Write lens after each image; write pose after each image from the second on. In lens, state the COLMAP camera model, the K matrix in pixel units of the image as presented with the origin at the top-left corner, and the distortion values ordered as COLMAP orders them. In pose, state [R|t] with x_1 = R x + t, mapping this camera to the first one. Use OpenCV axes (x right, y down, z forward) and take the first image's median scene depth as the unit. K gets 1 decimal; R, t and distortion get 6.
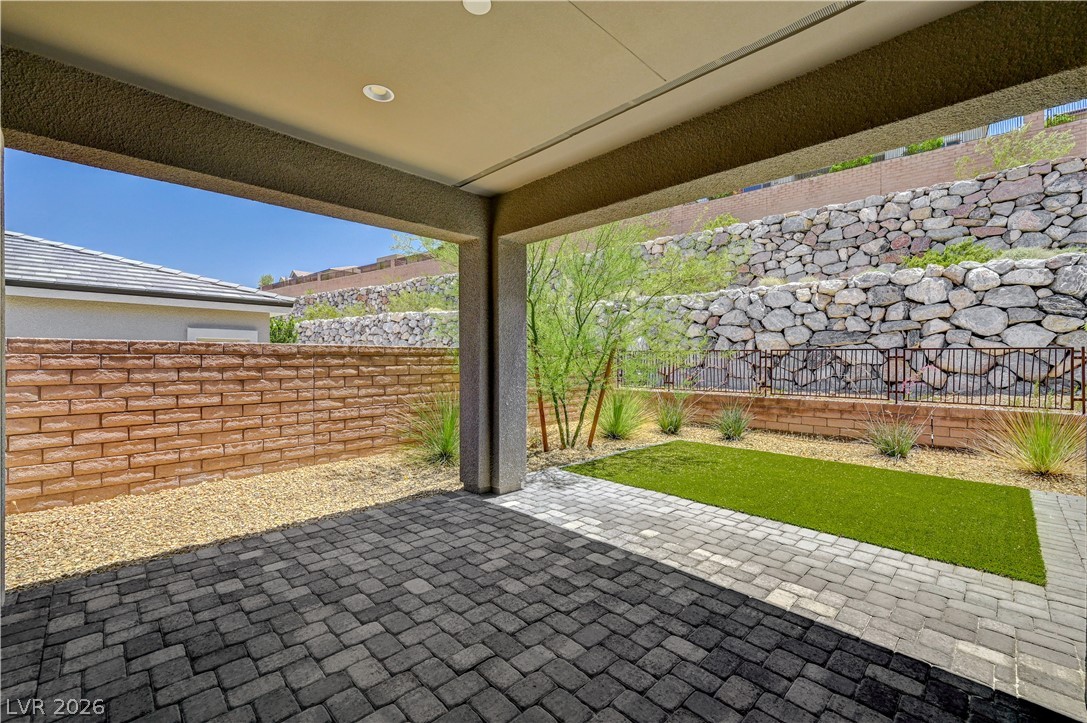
lens RADIAL K [[454.0, 0, 547.5], [0, 454.0, 357.4], [0, 0, 1]] dist [0.001638, 0.000374]
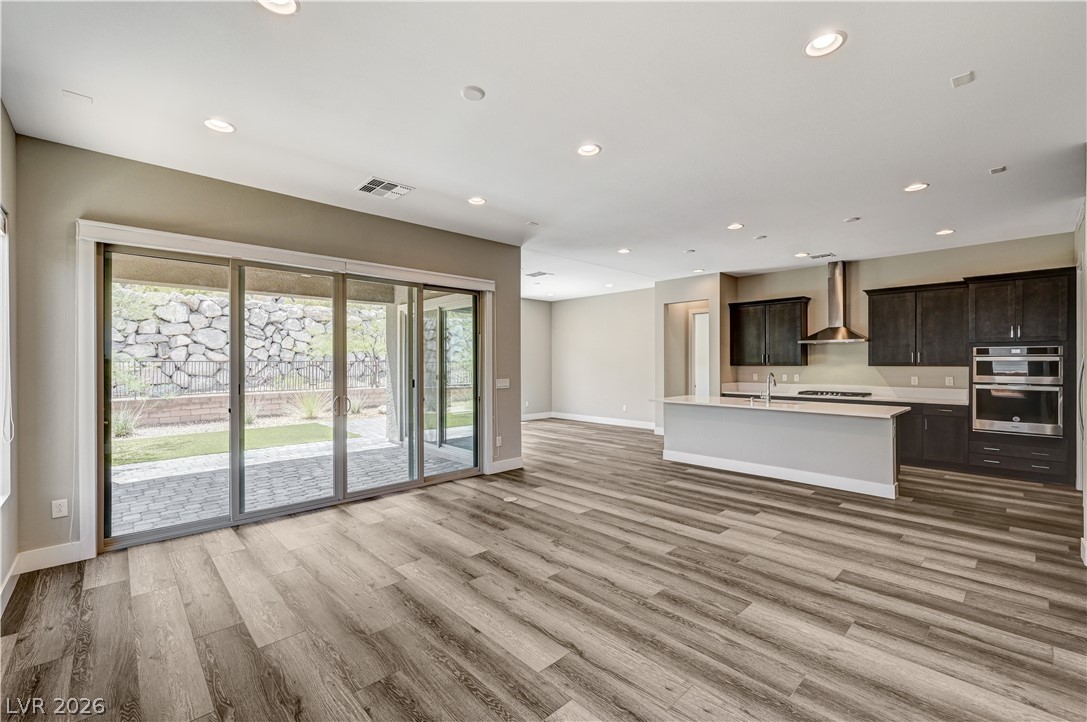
lens RADIAL K [[458.6, 0, 547.4], [0, 458.6, 360.5], [0, 0, 1]] dist [0.001702, 0.000019]
pose [[0.020603, -0.001309, 0.999787, -0.466297], [0.000988, 0.999999, 0.001289, -0.011713], [-0.999787, 0.000961, 0.020604, -0.086652]]
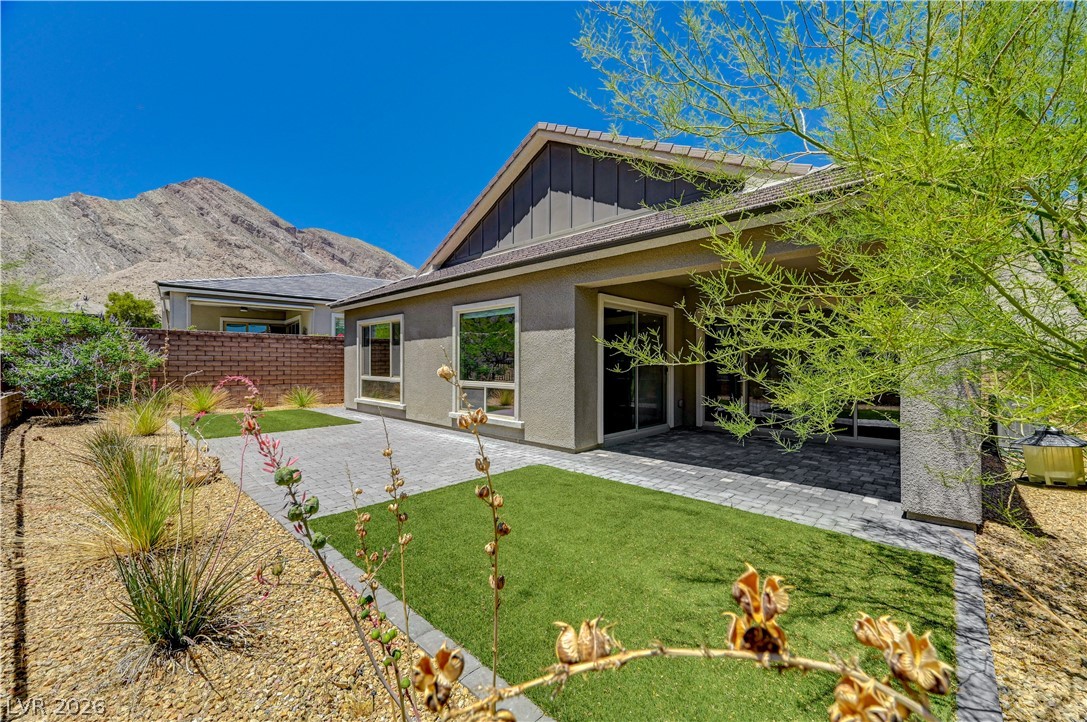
lens RADIAL K [[428.7, 0, 548.2], [0, 428.7, 362.6], [0, 0, 1]] dist [0.001522, 0.000101]
pose [[-0.999496, -0.005325, -0.031305, 0.234027], [-0.005292, 0.999985, -0.001123, 0.000767], [0.031311, -0.000957, -0.999509, 0.651004]]
